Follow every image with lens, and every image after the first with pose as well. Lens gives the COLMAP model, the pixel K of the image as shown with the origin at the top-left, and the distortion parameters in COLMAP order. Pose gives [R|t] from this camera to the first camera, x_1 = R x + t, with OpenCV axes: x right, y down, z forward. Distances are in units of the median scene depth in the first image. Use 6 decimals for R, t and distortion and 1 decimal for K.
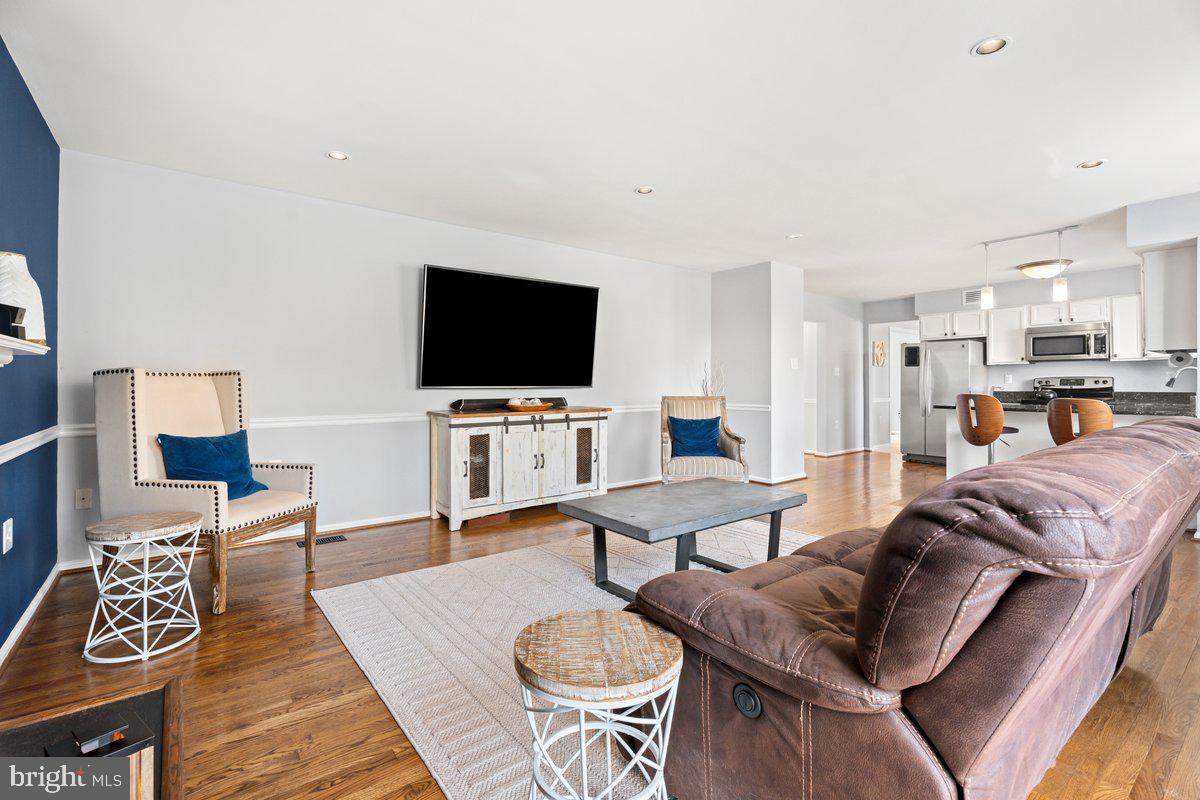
lens RADIAL K [[537.9, 0, 607.8], [0, 537.9, 383.6], [0, 0, 1]] dist [0.000308, -0.000058]
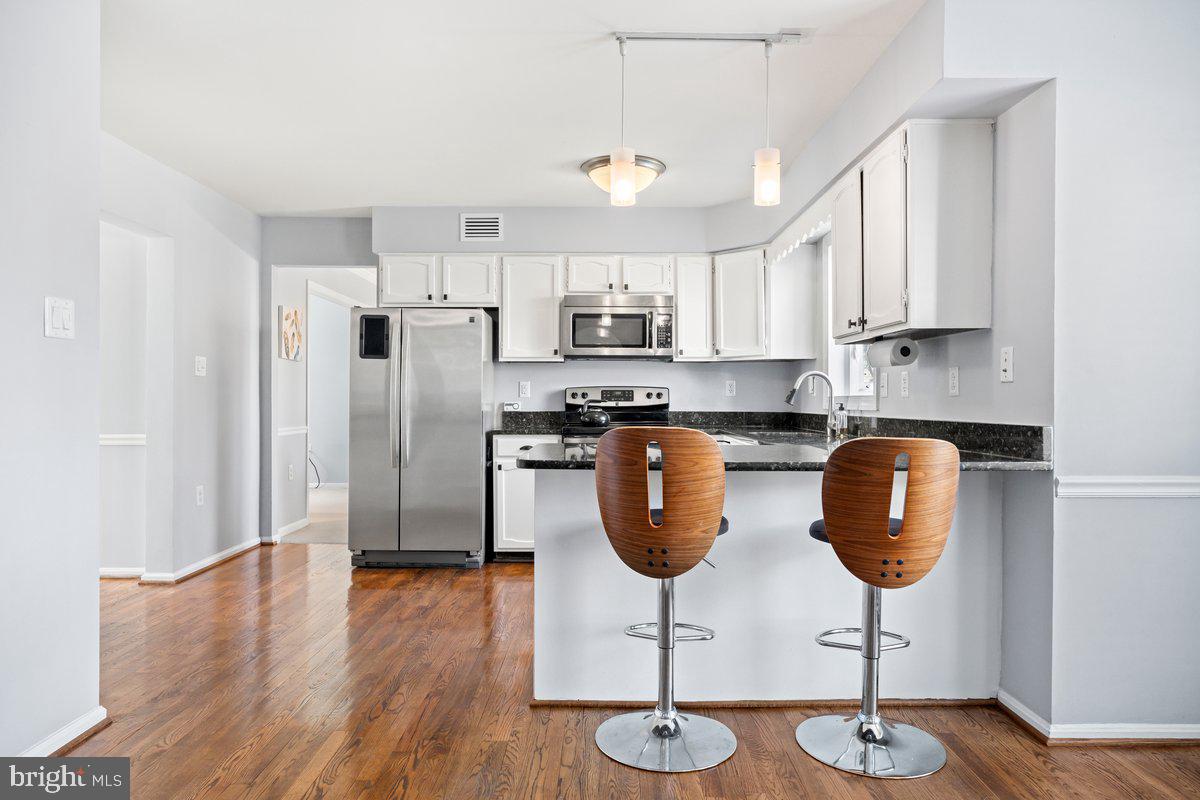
lens RADIAL K [[757.3, 0, 599.1], [0, 757.3, 401.8], [0, 0, 1]] dist [-0.005836, -0.000418]
pose [[0.614489, 0.003177, 0.788919, 0.189930], [-0.005472, 0.999985, 0.000235, 0.003997], [-0.788906, -0.004461, 0.614498, 0.487772]]
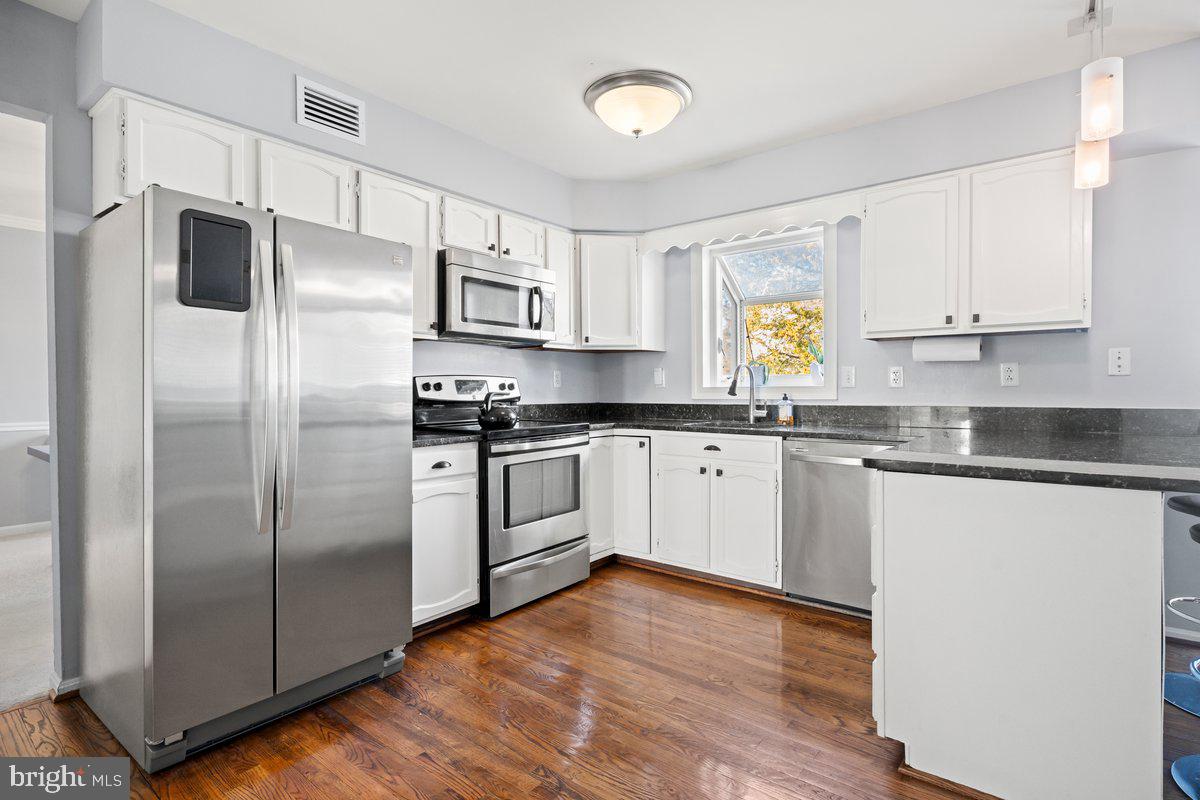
lens RADIAL K [[589.2, 0, 601.7], [0, 589.2, 391.6], [0, 0, 1]] dist [0.002447, -0.000471]
pose [[-0.232621, 0.001718, 0.972566, 0.325137], [0.004393, 0.999990, -0.000716, 0.002187], [-0.972557, 0.004106, -0.232626, 0.970319]]
